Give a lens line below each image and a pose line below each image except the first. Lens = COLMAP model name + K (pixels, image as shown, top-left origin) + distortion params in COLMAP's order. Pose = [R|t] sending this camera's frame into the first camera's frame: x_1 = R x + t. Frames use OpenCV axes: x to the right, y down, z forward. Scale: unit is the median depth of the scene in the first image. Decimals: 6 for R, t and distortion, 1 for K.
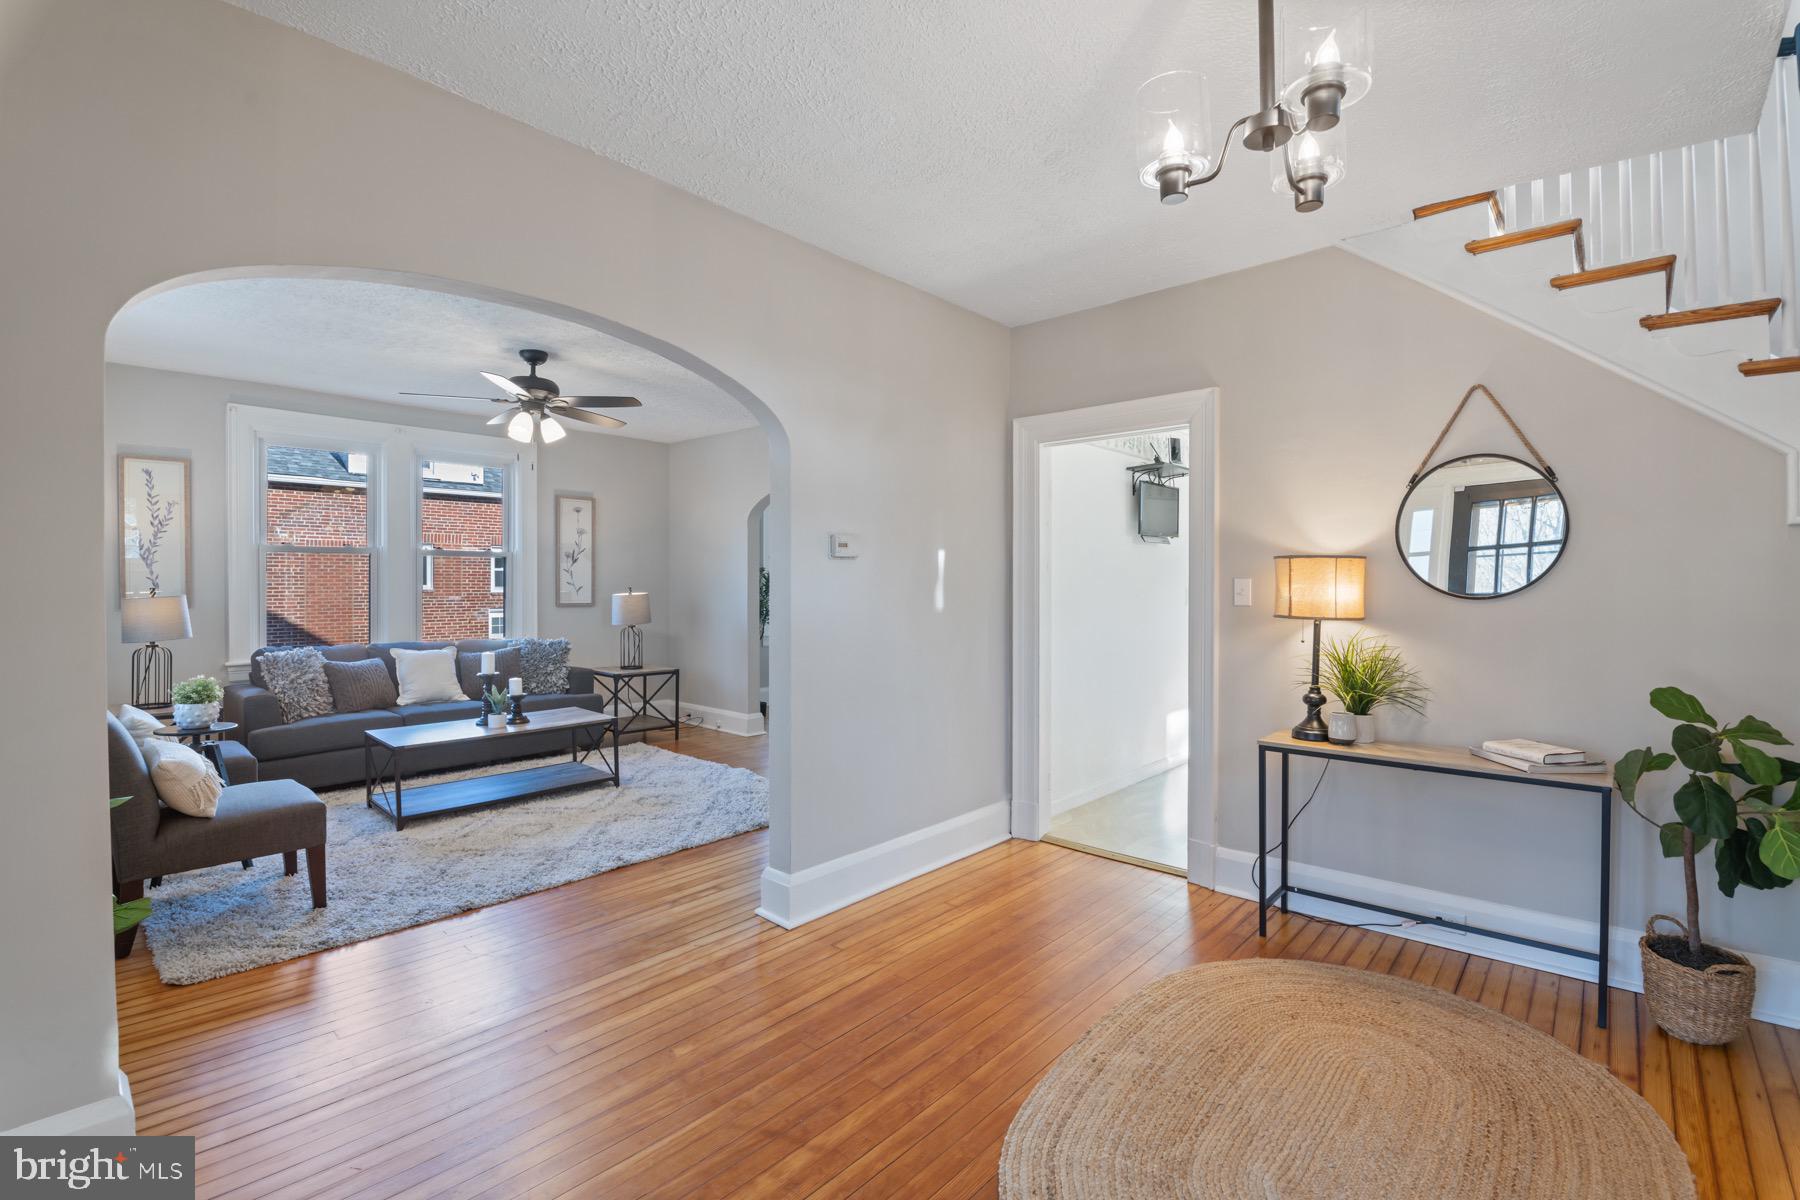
lens RADIAL K [[800.4, 0, 901.0], [0, 800.4, 591.0], [0, 0, 1]] dist [-0.025723, -0.001658]
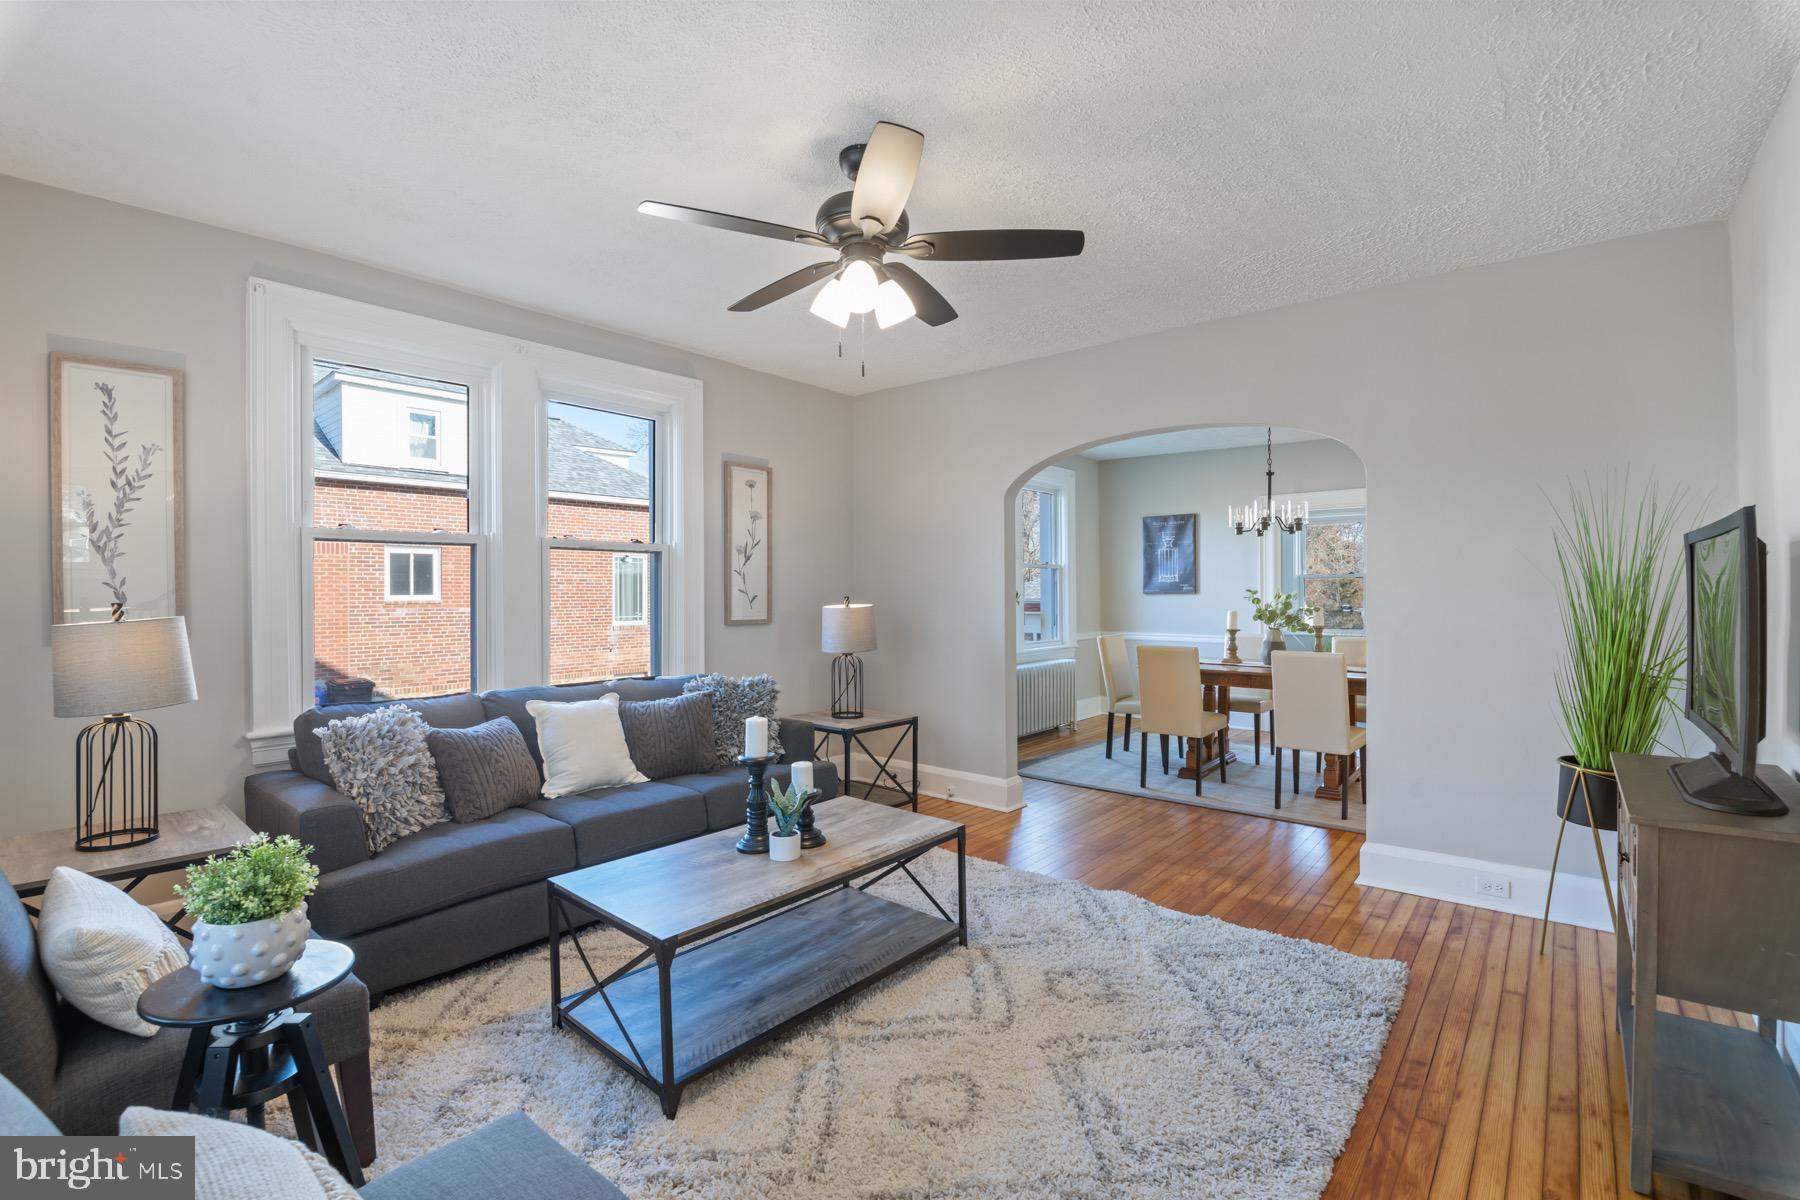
lens RADIAL K [[800.4, 0, 901.9], [0, 800.4, 596.3], [0, 0, 1]] dist [-0.025723, -0.001658]
pose [[0.999406, -0.003717, 0.034264, -0.414795], [0.003774, 0.999992, -0.001604, -0.004580], [-0.034257, 0.001732, 0.999412, 0.424377]]
